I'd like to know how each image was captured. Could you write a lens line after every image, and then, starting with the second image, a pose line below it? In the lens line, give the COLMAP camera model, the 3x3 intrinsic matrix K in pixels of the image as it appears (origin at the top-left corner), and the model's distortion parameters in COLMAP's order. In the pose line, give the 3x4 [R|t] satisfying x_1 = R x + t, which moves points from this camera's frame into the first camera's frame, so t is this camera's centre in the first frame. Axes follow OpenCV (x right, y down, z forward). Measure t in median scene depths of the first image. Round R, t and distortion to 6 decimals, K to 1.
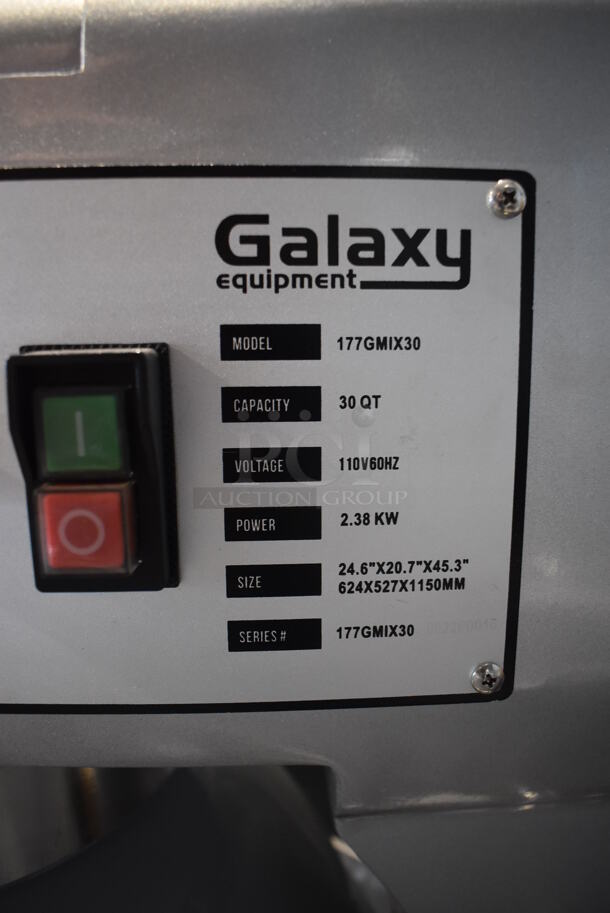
lens RADIAL K [[701.8, 0, 305.0], [0, 701.8, 456.5], [0, 0, 1]] dist [-0.102399, 0.014944]
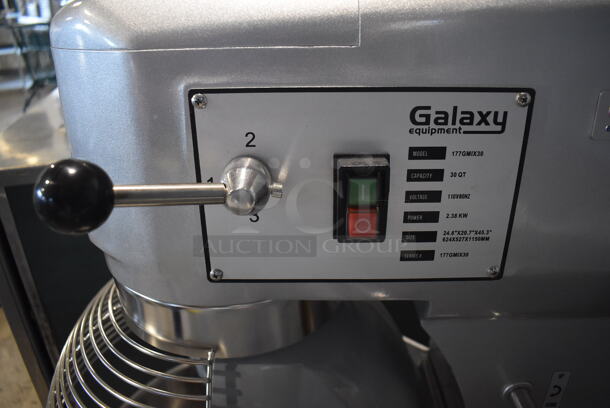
lens RADIAL K [[468.9, 0, 305.0], [0, 468.9, 204.0], [0, 0, 1]] dist [-0.102399, 0.014944]
pose [[0.997441, 0.022948, -0.067717, -0.389032], [-0.005797, 0.969930, 0.243315, -0.404477], [0.071264, -0.242300, 0.967581, -0.787637]]
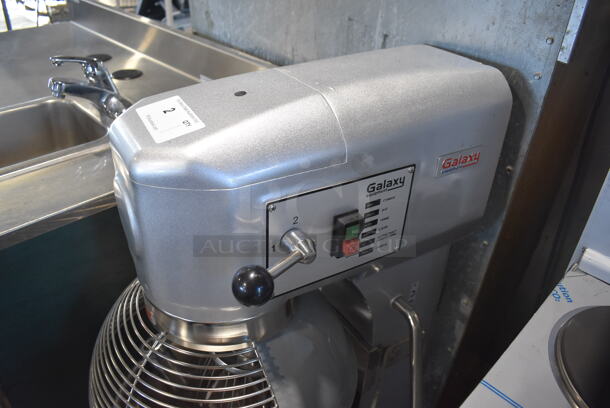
lens RADIAL K [[468.9, 0, 305.0], [0, 468.9, 204.0], [0, 0, 1]] dist [-0.102399, 0.014944]
pose [[0.880760, -0.208027, 0.425426, -1.982450], [0.033841, 0.923702, 0.381614, -1.512752], [-0.472353, -0.321713, 0.820599, -1.620252]]
